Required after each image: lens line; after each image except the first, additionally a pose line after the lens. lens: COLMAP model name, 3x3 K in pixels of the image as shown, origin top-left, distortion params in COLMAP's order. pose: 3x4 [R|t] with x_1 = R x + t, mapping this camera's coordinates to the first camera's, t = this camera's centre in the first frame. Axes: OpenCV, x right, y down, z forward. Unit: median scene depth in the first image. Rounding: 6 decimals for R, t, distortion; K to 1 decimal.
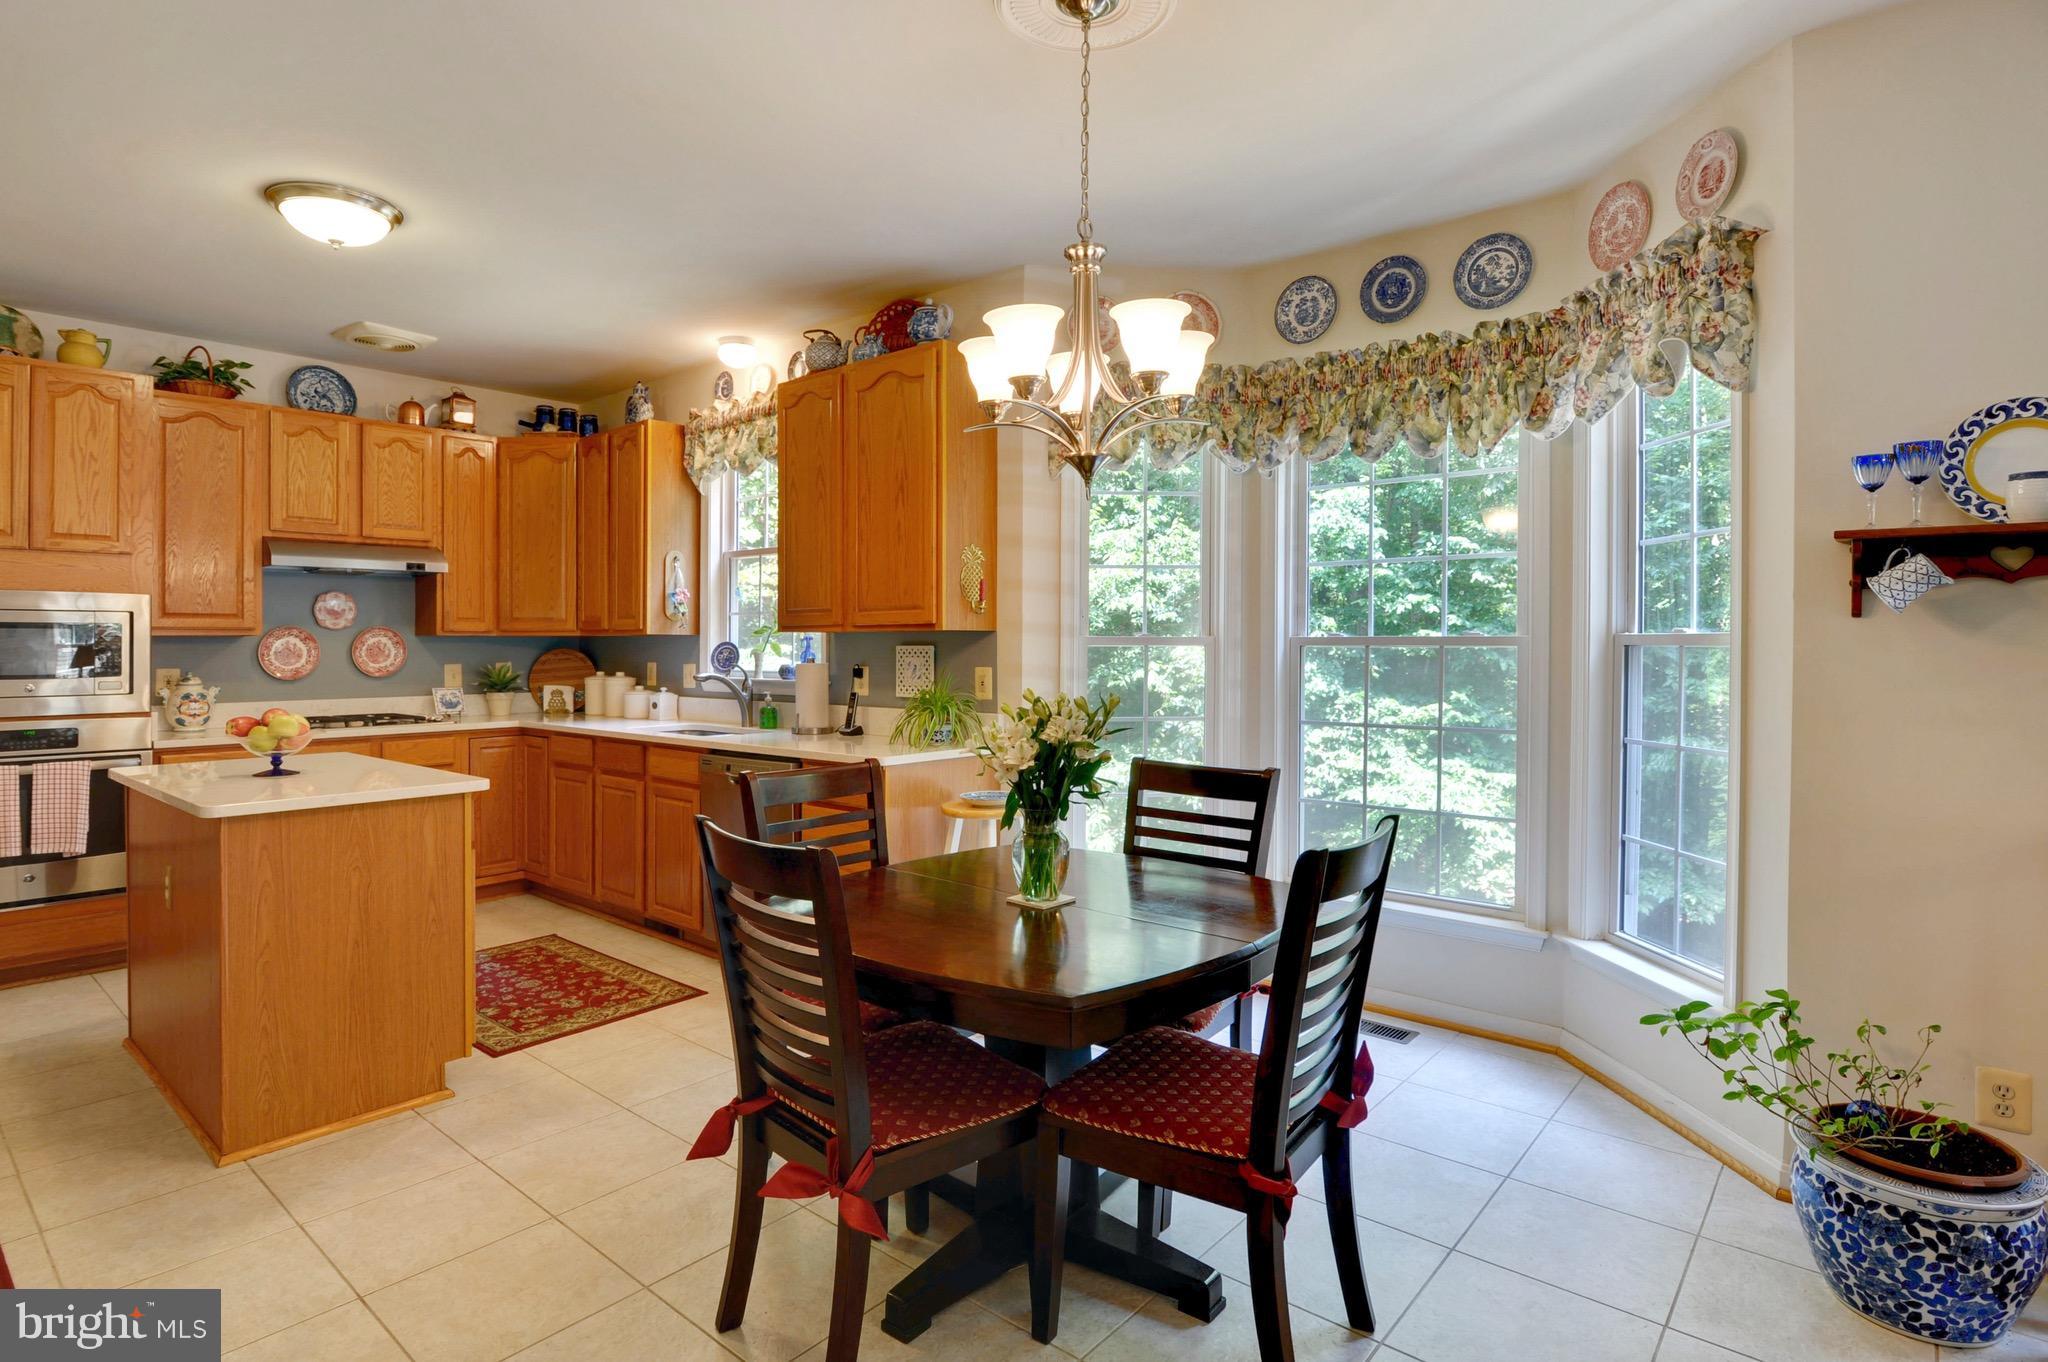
lens RADIAL K [[1053.4, 0, 969.4], [0, 1053.4, 628.0], [0, 0, 1]] dist [-0.014002, -0.000264]
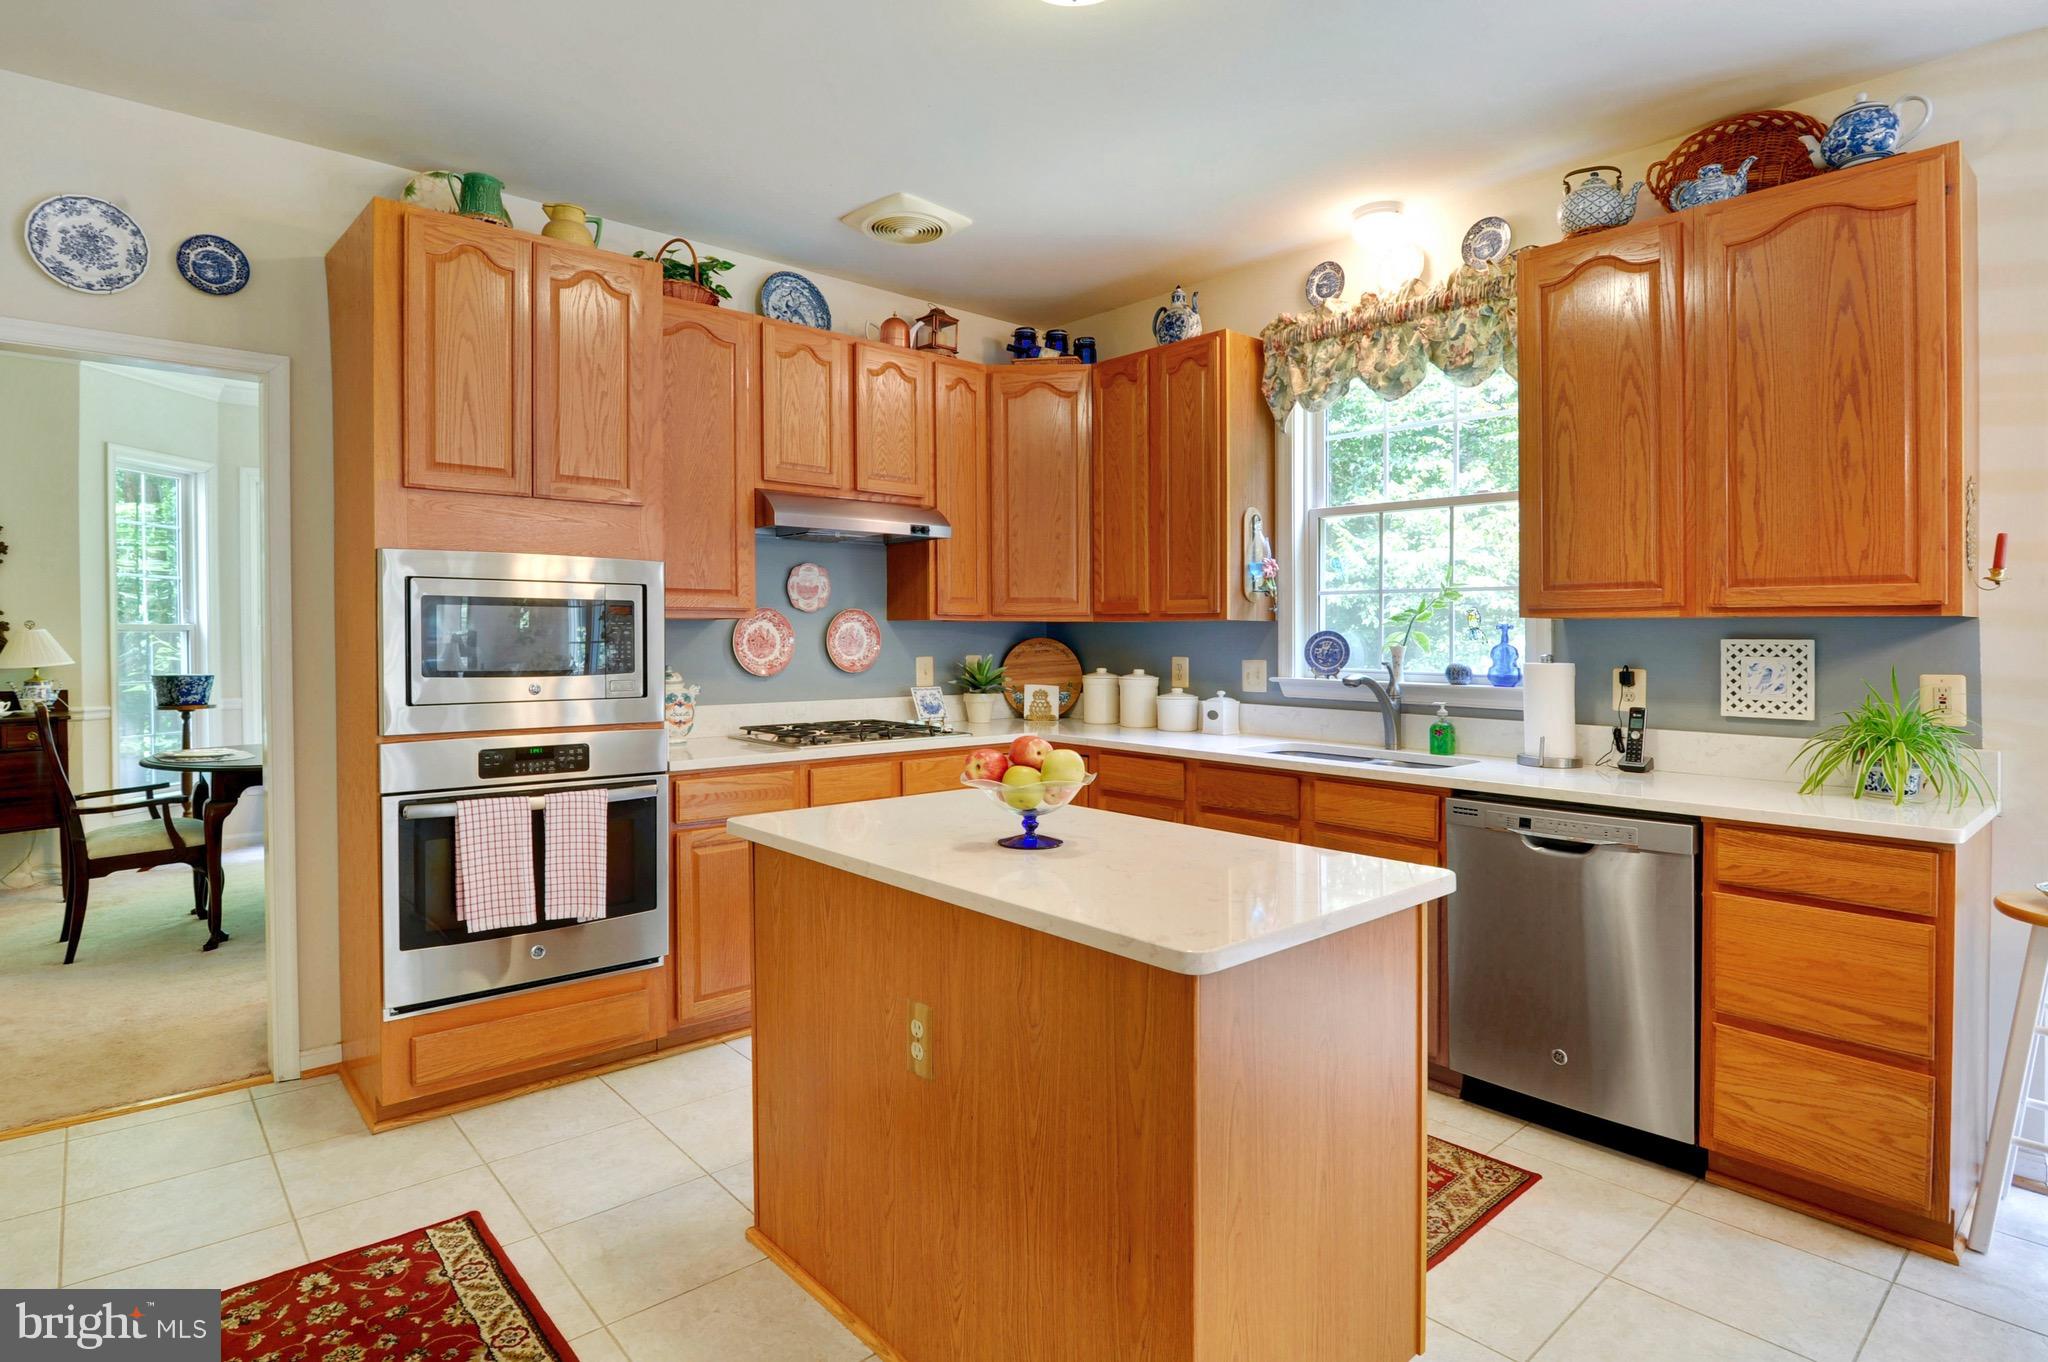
lens RADIAL K [[1053.4, 0, 970.4], [0, 1053.4, 633.7], [0, 0, 1]] dist [-0.014002, -0.000264]
pose [[0.990740, 0.007445, -0.135565, -0.399829], [-0.005341, 0.999860, 0.015878, 0.004955], [0.135664, -0.015006, 0.990641, 0.252124]]
